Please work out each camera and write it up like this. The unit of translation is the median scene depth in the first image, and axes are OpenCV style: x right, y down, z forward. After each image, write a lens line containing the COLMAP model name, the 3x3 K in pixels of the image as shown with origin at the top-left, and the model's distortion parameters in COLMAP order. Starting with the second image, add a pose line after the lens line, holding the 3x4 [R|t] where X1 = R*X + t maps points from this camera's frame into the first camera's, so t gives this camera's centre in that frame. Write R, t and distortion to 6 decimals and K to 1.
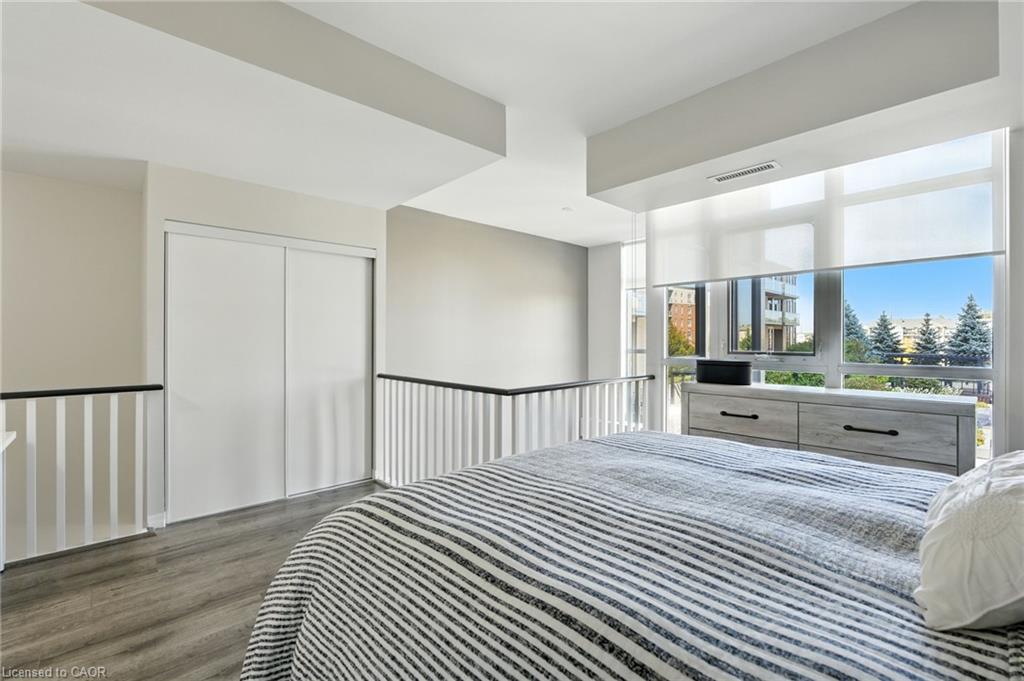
lens RADIAL K [[446.0, 0, 515.9], [0, 446.0, 340.7], [0, 0, 1]] dist [-0.005249, -0.000199]
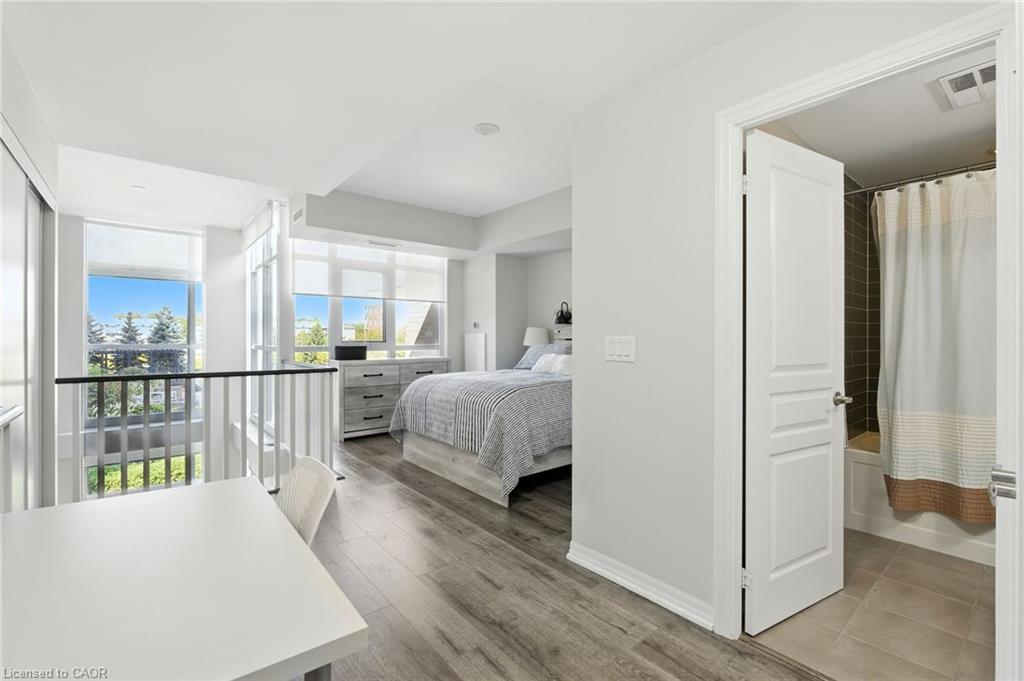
lens RADIAL K [[446.0, 0, 512.4], [0, 446.0, 338.8], [0, 0, 1]] dist [-0.005249, -0.000199]
pose [[0.046442, -0.002435, 0.998918, -1.335162], [0.001027, 0.999997, 0.002390, 0.016982], [-0.998920, 0.000915, 0.046444, 0.370723]]
